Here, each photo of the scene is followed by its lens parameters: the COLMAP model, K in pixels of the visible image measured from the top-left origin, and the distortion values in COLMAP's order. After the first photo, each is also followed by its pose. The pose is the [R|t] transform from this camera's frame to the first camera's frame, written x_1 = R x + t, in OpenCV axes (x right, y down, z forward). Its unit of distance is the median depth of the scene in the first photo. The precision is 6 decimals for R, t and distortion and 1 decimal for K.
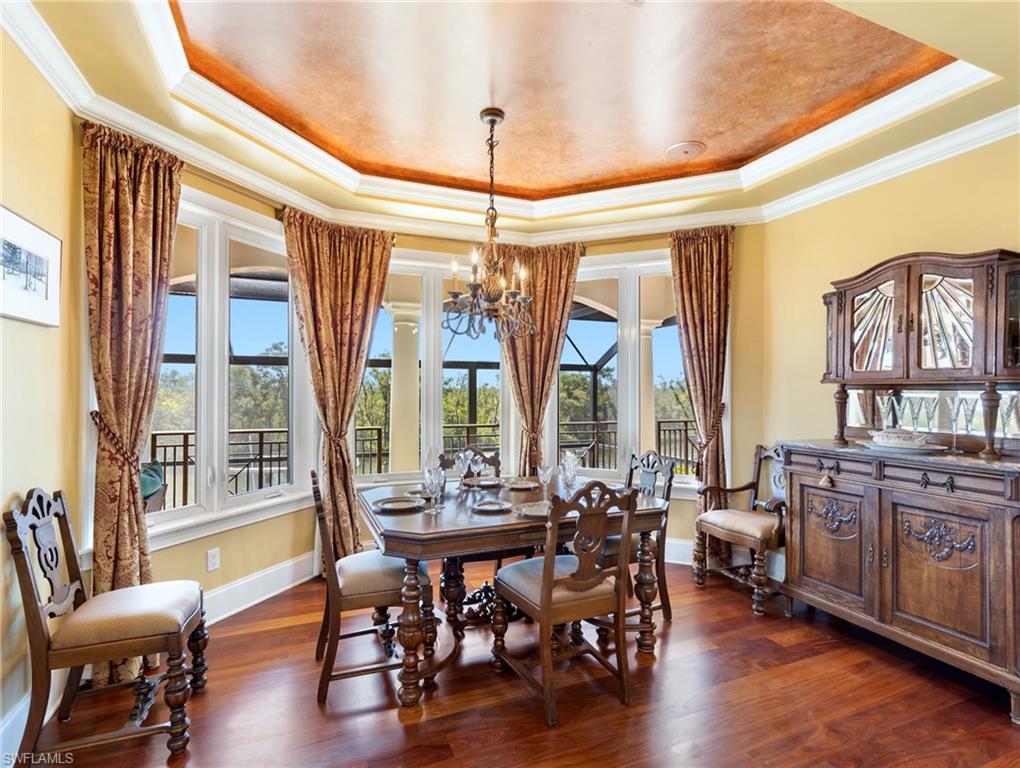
lens RADIAL K [[516.8, 0, 517.4], [0, 516.8, 387.3], [0, 0, 1]] dist [0.008112, -0.002175]
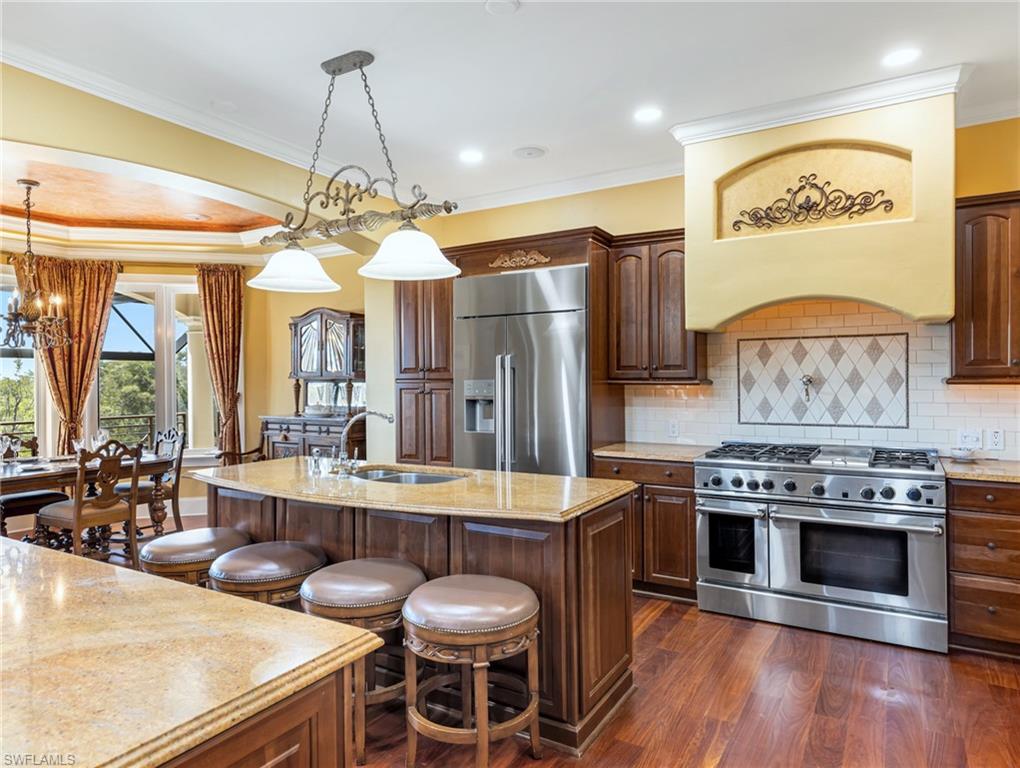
lens RADIAL K [[630.2, 0, 501.6], [0, 630.2, 376.2], [0, 0, 1]] dist [0.015166, -0.003340]
pose [[0.816832, -0.010160, 0.576786, -0.001377], [0.009139, 0.999947, 0.004672, -0.015067], [-0.576803, 0.001455, 0.816882, -0.792349]]
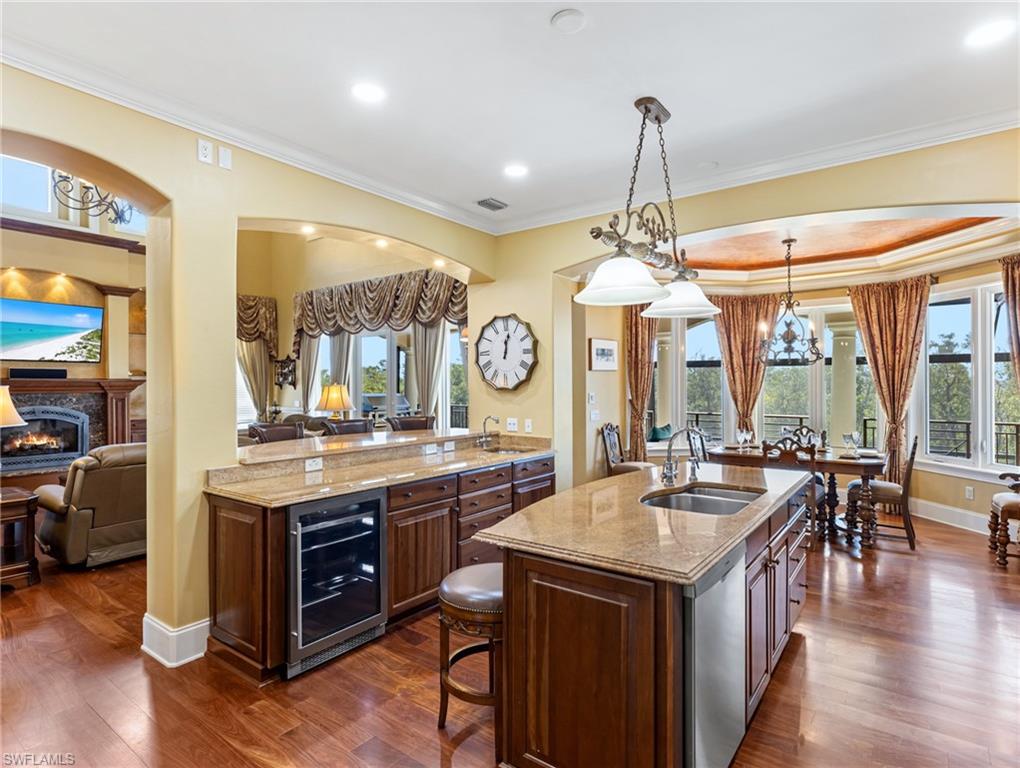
lens RADIAL K [[549.4, 0, 508.5], [0, 549.4, 383.0], [0, 0, 1]] dist [-0.008028, -0.001833]
pose [[0.505093, -0.003126, -0.863059, 0.833944], [0.009808, 0.999950, 0.002118, -0.031732], [0.863009, -0.009534, 0.505098, -0.619939]]
